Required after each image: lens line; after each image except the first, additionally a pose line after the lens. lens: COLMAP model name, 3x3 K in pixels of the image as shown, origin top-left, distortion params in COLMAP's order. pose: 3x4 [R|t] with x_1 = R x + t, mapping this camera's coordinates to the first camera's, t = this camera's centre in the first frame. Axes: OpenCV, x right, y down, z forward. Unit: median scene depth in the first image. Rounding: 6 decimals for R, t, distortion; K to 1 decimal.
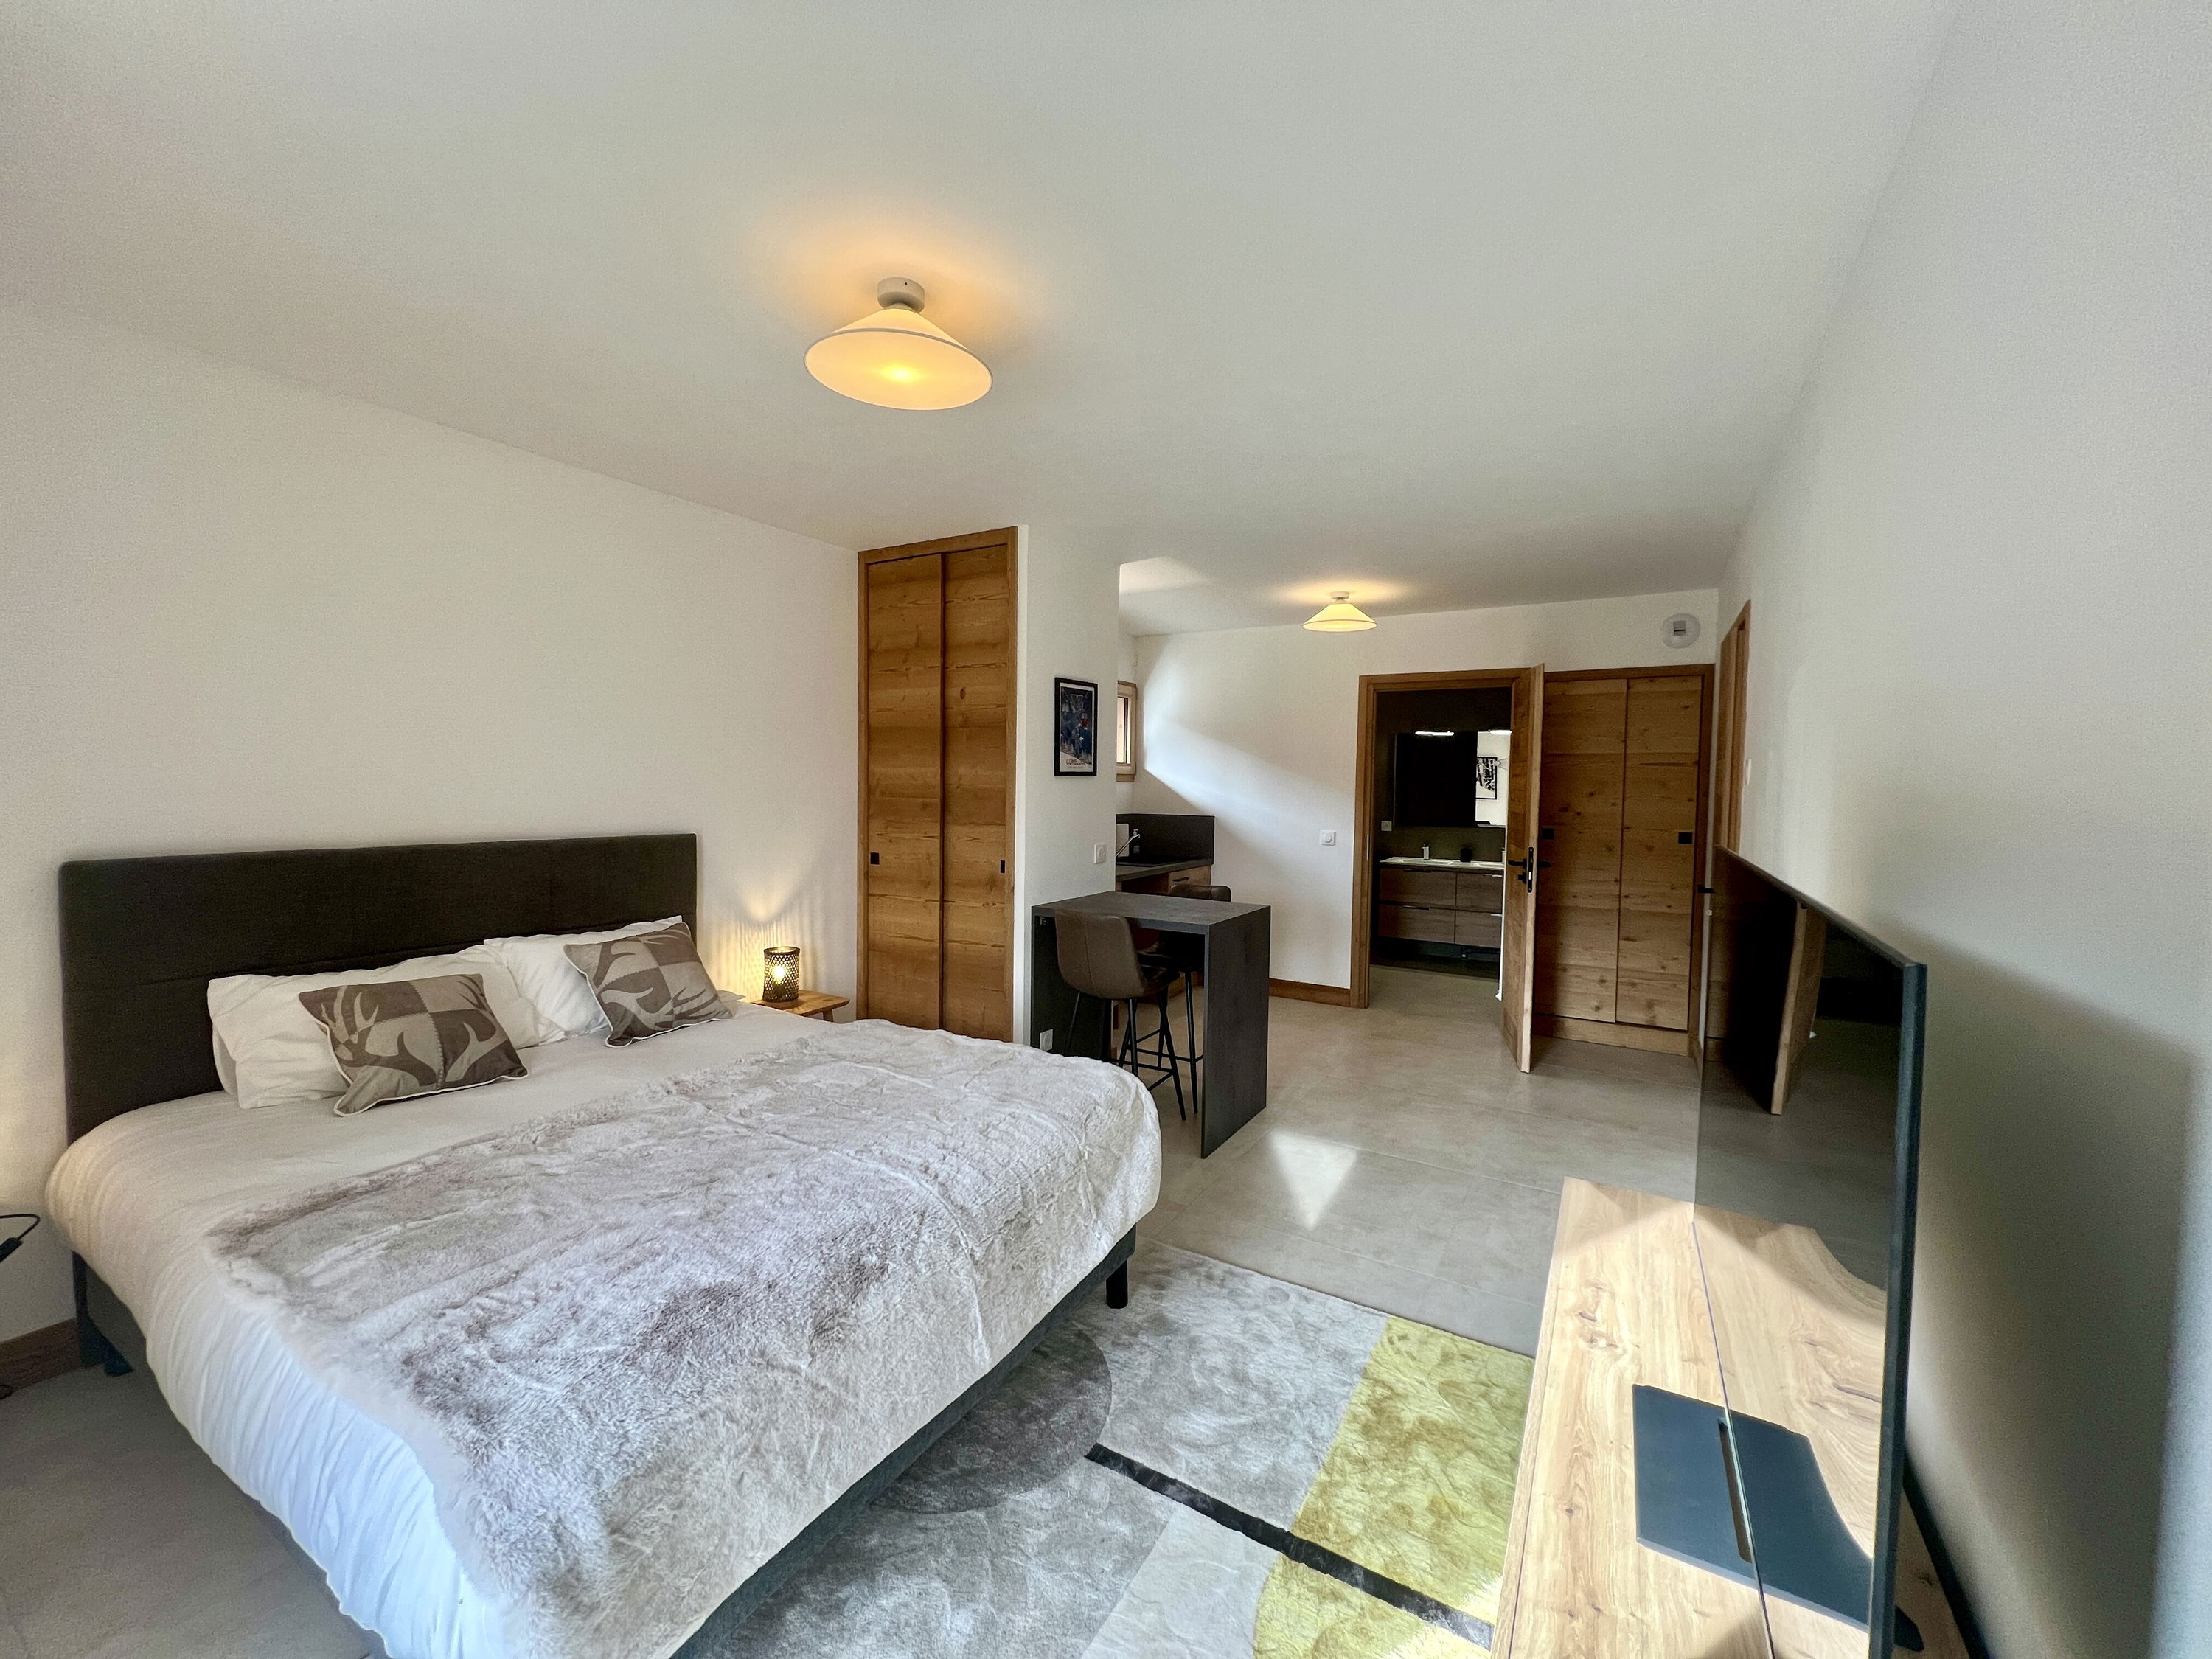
lens RADIAL K [[883.4, 0, 1099.9], [0, 883.4, 833.6], [0, 0, 1]] dist [-0.002040, -0.000231]
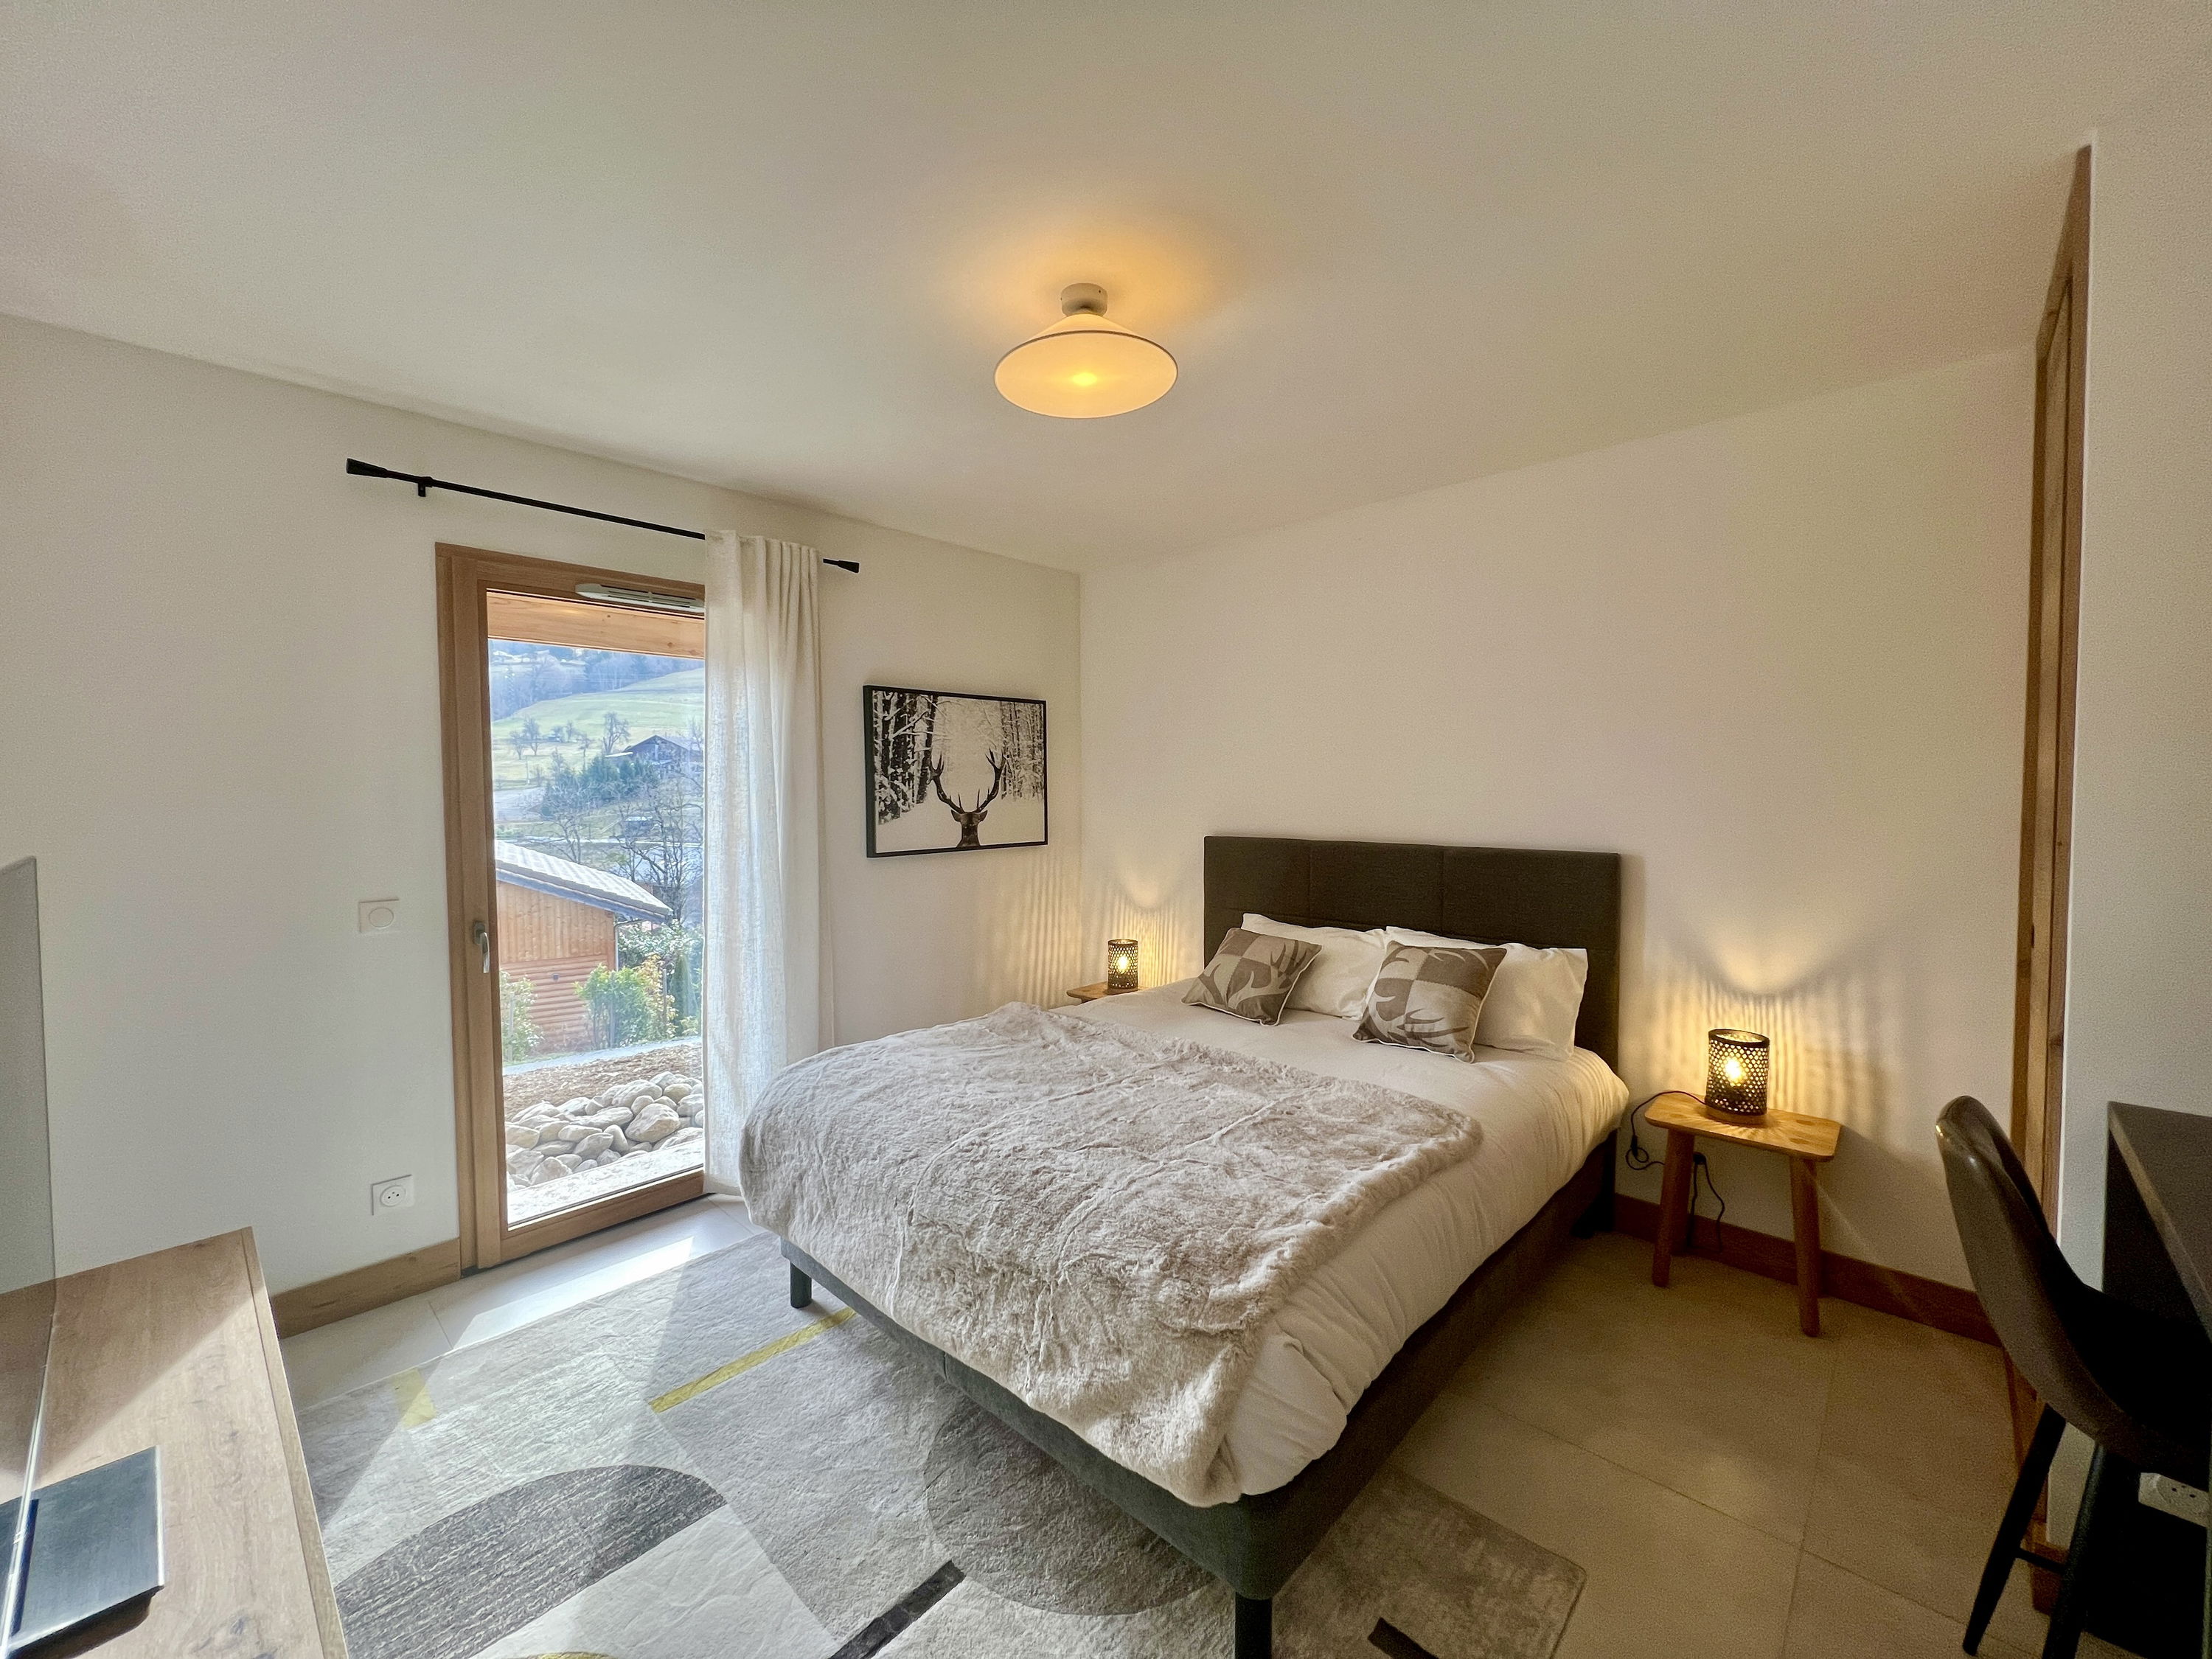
lens RADIAL K [[883.4, 0, 1103.4], [0, 883.4, 816.7], [0, 0, 1]] dist [-0.002040, -0.000231]
pose [[-0.217177, 0.018691, -0.975953, 0.530865], [-0.050116, 0.998285, 0.030271, -0.042594], [0.974845, 0.055485, -0.215868, 0.872133]]
